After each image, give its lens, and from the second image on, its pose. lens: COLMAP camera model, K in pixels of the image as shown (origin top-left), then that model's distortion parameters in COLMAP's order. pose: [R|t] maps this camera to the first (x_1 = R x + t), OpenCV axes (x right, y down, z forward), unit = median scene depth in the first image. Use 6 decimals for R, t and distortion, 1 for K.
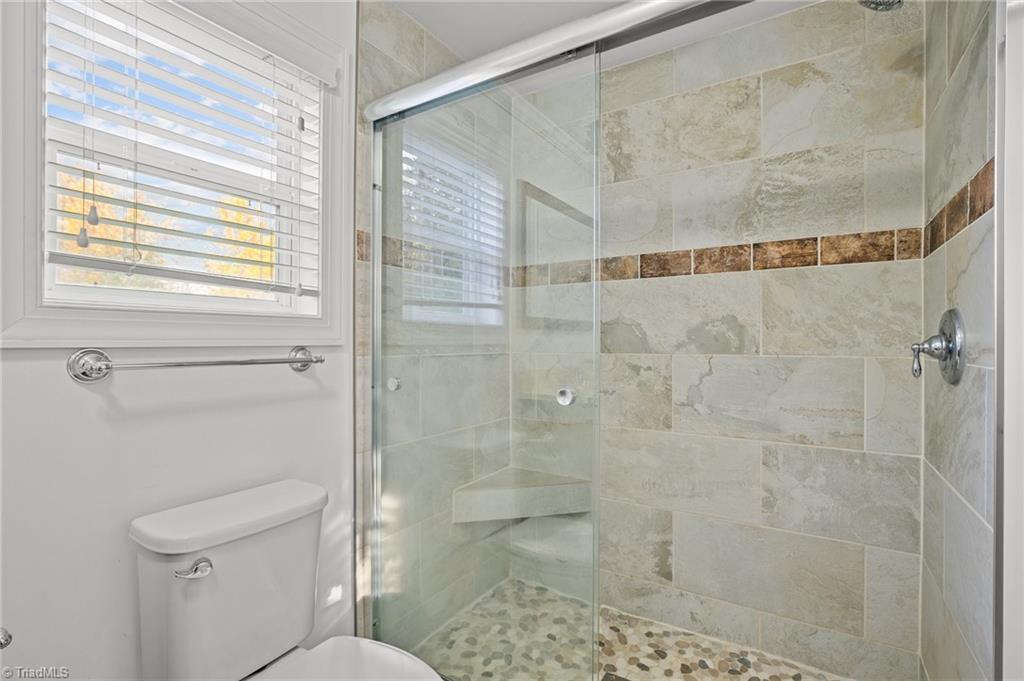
lens RADIAL K [[470.9, 0, 512.0], [0, 470.9, 340.5], [0, 0, 1]] dist [-0.009626, 0.000520]
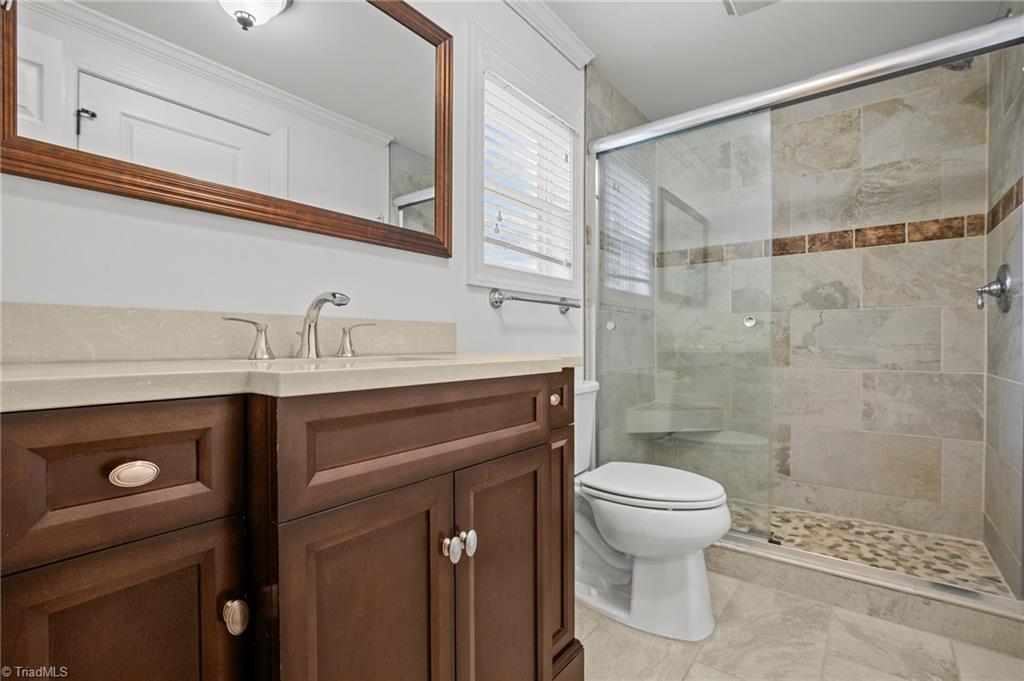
lens RADIAL K [[469.1, 0, 508.6], [0, 469.1, 346.6], [0, 0, 1]] dist [-0.015576, 0.004812]
pose [[0.996150, -0.002731, -0.087618, -0.402769], [0.003280, 0.999976, 0.006131, 0.134724], [0.087599, -0.006395, 0.996135, -0.483533]]
